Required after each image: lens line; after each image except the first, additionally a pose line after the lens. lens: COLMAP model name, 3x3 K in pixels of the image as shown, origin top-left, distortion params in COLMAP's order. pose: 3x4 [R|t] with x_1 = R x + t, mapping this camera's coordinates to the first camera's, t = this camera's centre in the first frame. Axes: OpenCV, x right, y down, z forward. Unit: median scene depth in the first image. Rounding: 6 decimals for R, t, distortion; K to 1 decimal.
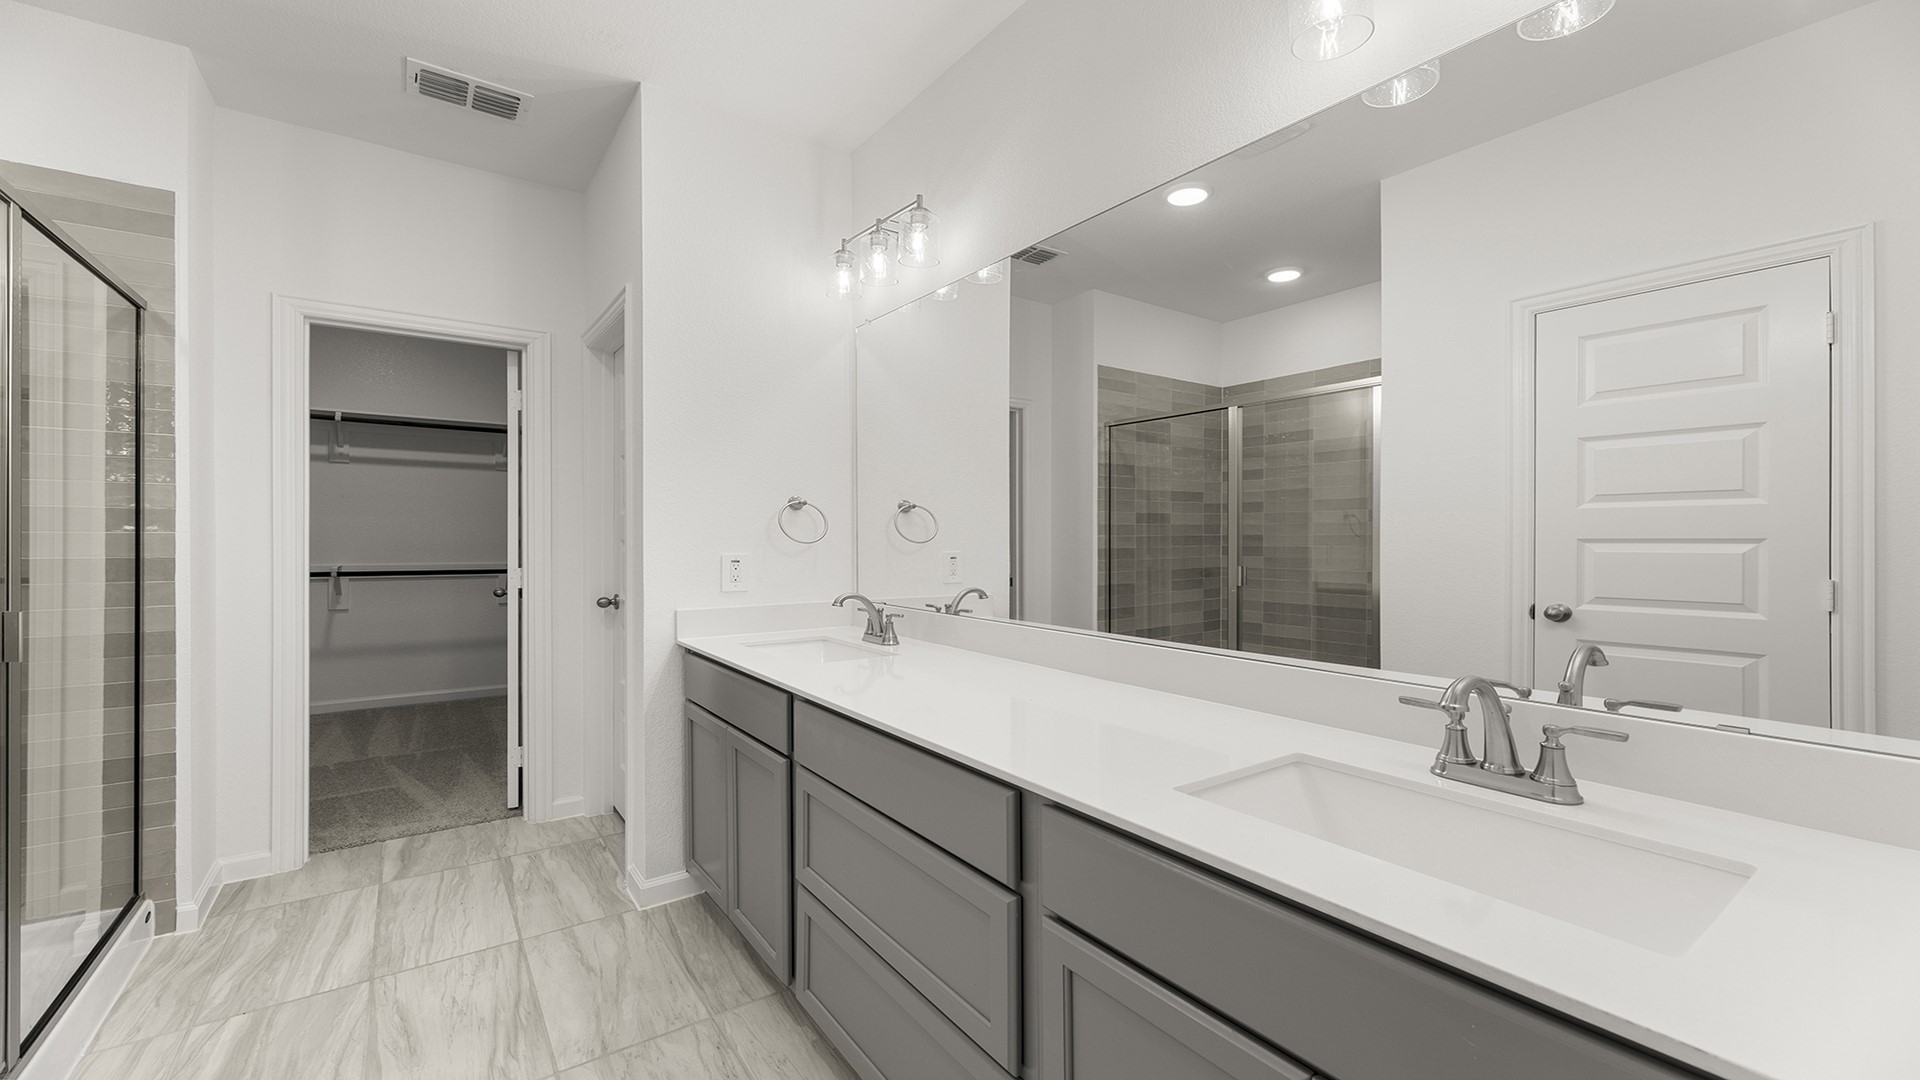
lens RADIAL K [[766.7, 0, 953.1], [0, 766.7, 534.2], [0, 0, 1]] dist [0.002005, 0.000134]
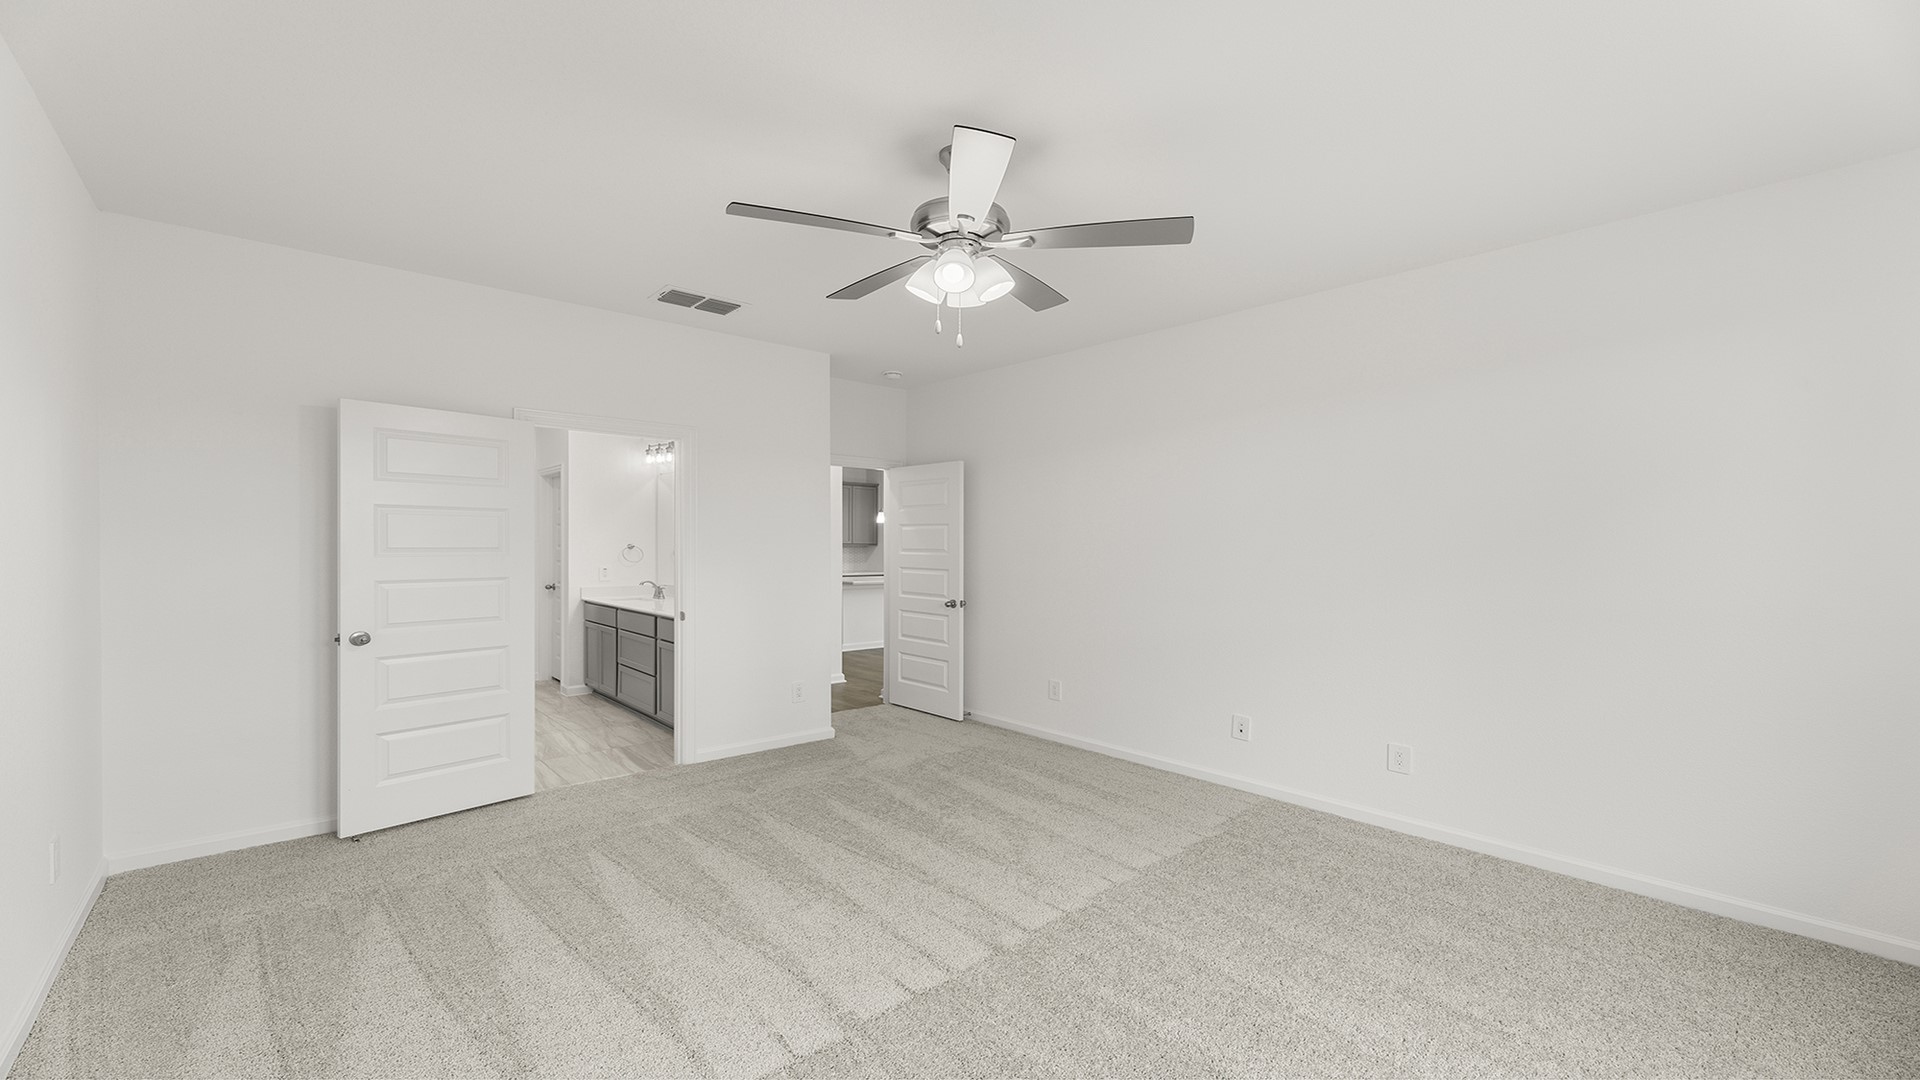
lens RADIAL K [[763.9, 0, 960.0], [0, 763.9, 540.0], [0, 0, 1]] dist [0.000699, -0.000091]
pose [[0.993765, 0.001167, 0.111486, 0.674335], [-0.001120, 0.999999, -0.000481, -0.068676], [-0.111486, 0.000353, 0.993766, -1.852664]]
